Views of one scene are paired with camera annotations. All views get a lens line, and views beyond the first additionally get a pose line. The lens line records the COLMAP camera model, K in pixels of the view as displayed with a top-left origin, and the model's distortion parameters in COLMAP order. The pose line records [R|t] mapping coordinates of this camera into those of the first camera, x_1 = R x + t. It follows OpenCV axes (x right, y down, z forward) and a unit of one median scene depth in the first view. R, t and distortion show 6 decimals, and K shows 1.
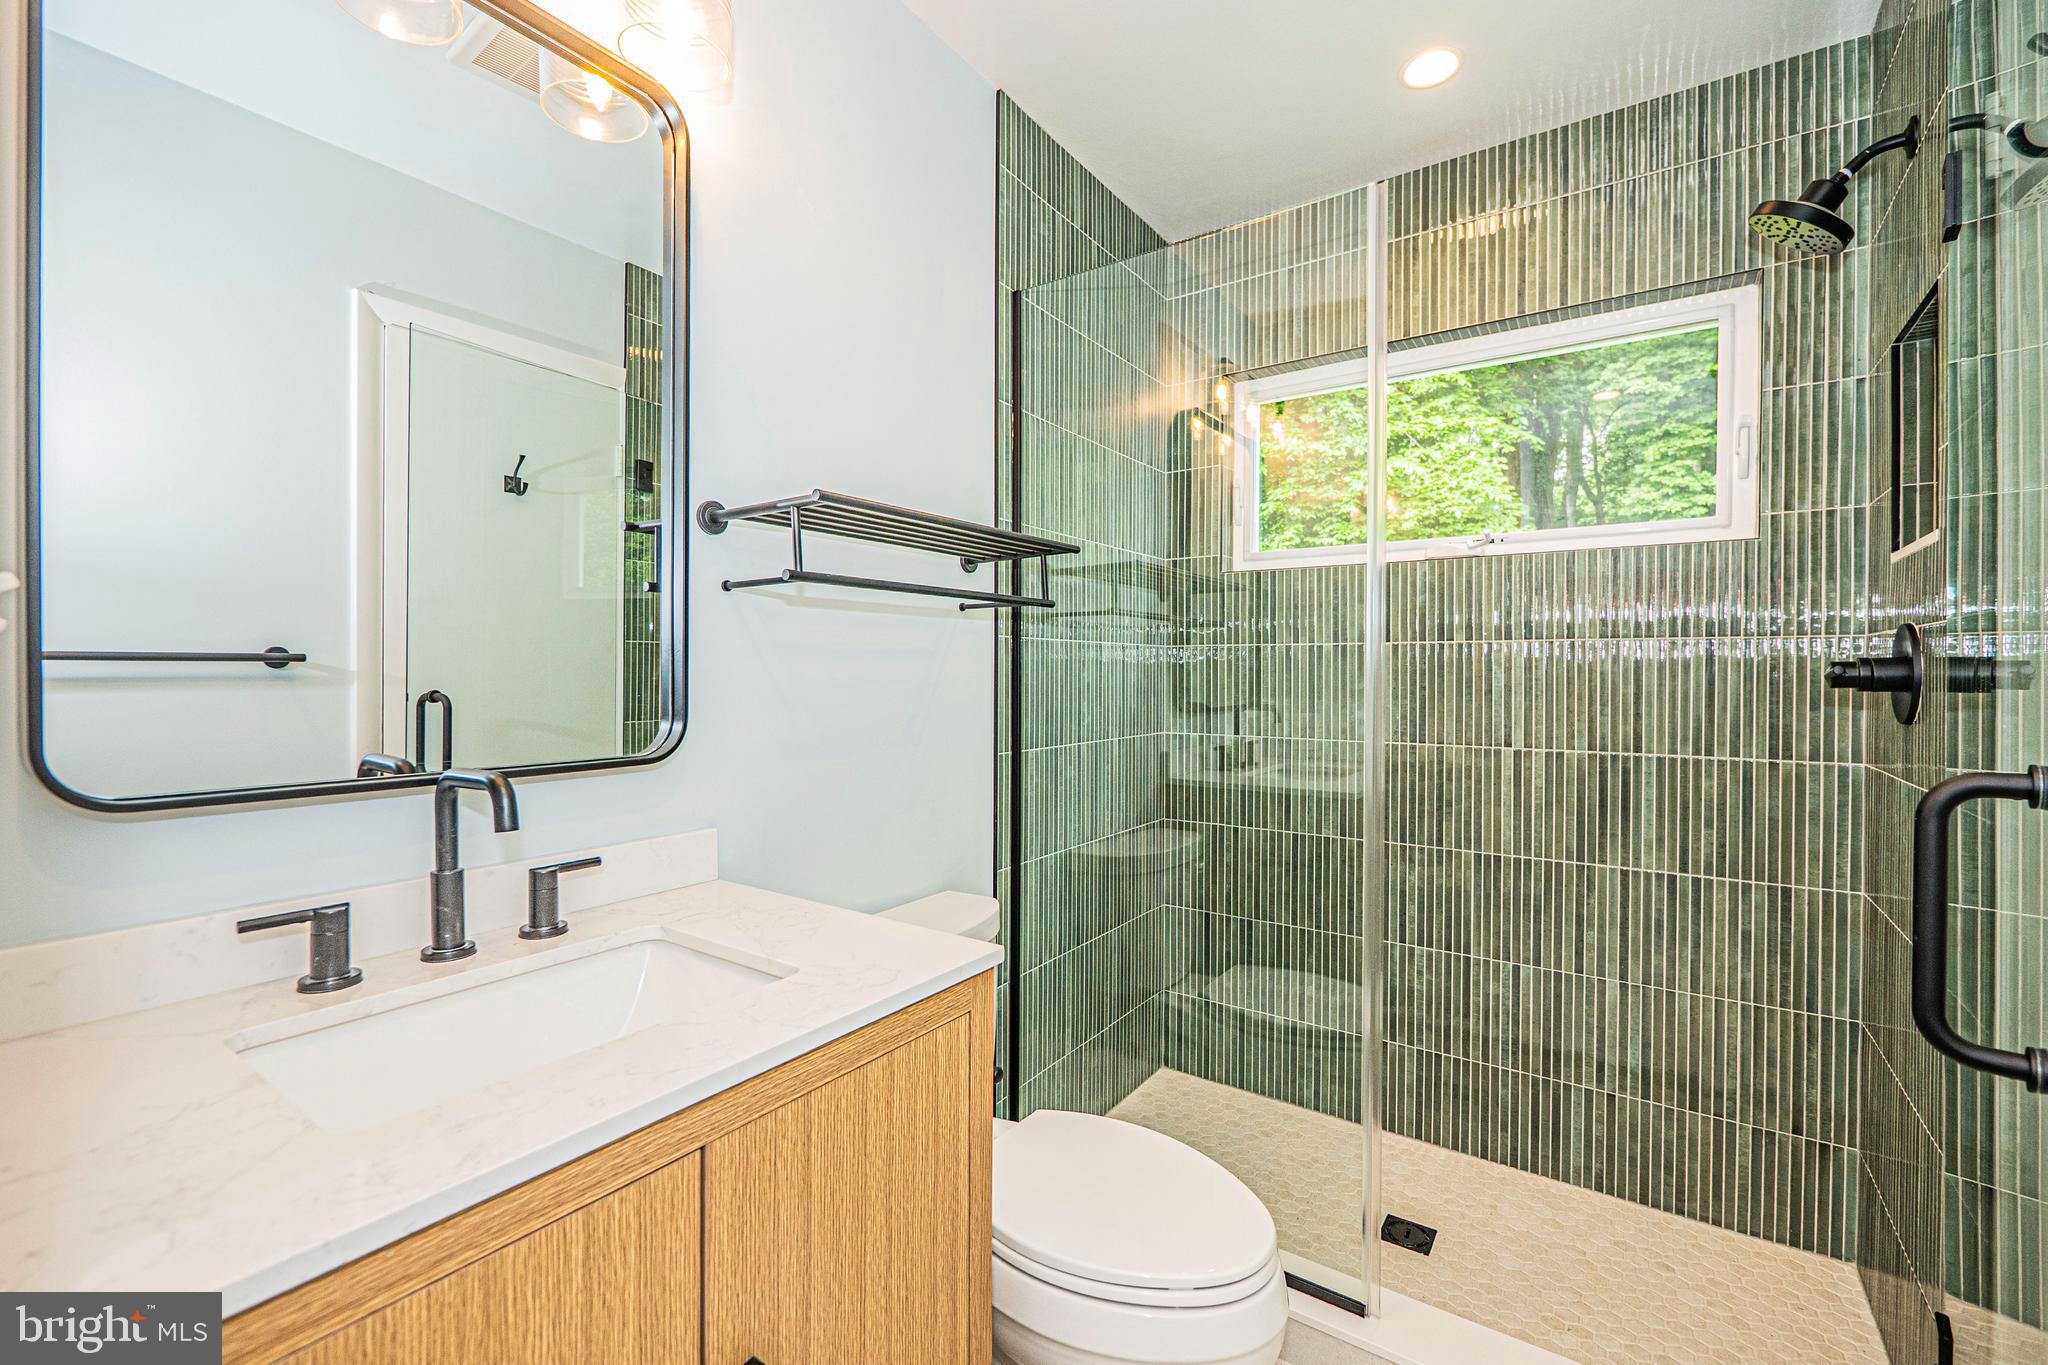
lens RADIAL K [[868.7, 0, 1026.8], [0, 868.7, 678.6], [0, 0, 1]] dist [-0.006515, 0.001164]
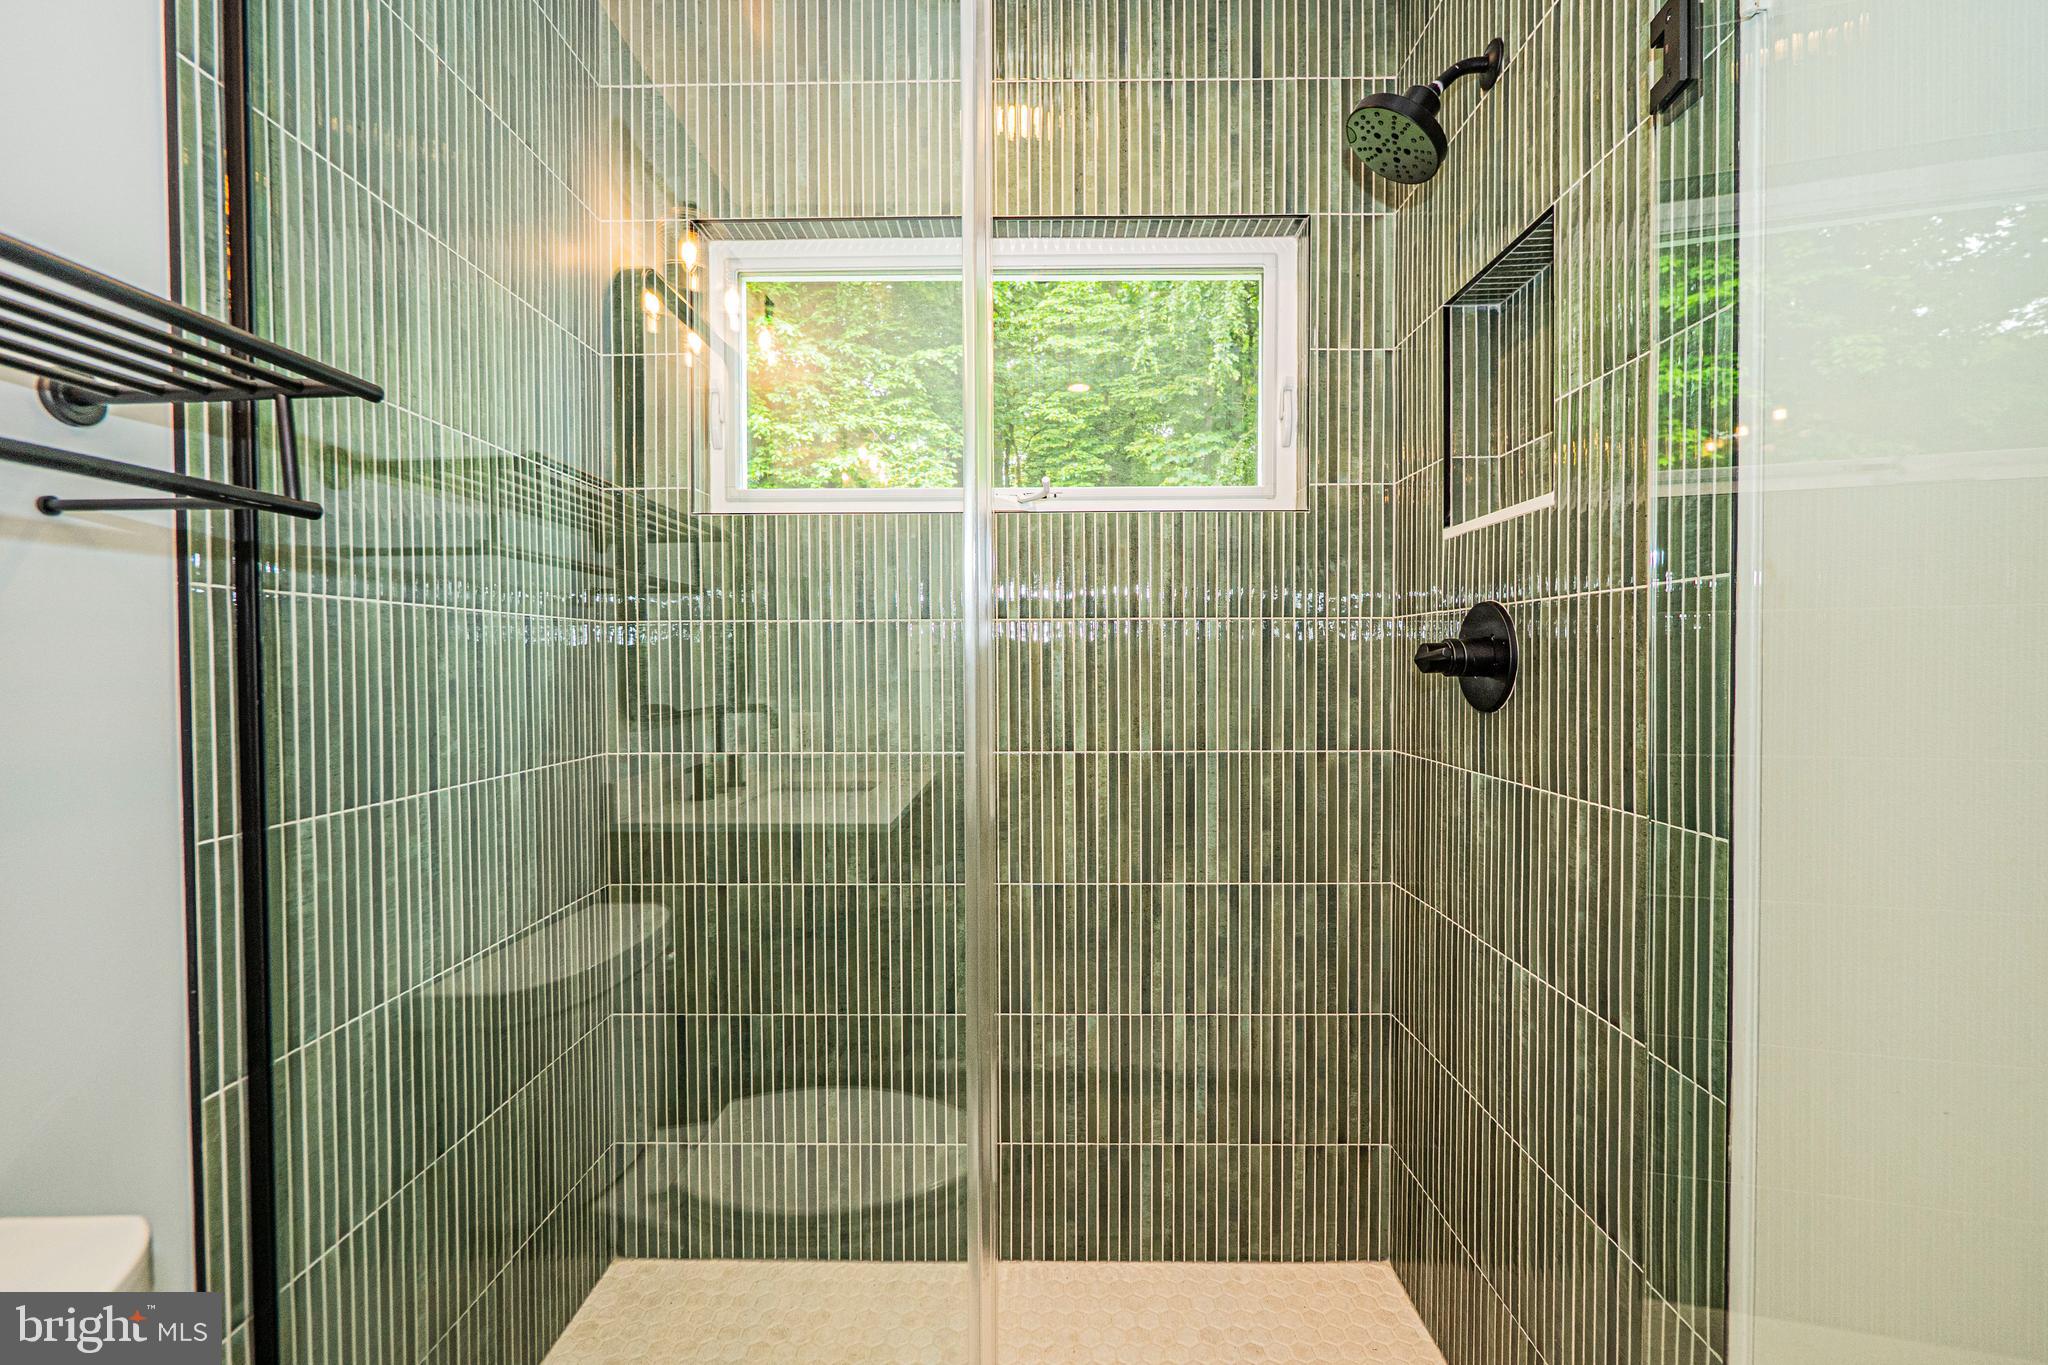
lens RADIAL K [[868.7, 0, 1024.8], [0, 868.7, 680.1], [0, 0, 1]] dist [-0.006515, 0.001164]
pose [[0.828233, -0.019234, 0.560054, 0.065712], [0.011208, 0.999779, 0.017761, -0.001548], [-0.560272, -0.008433, 0.828266, 0.341068]]
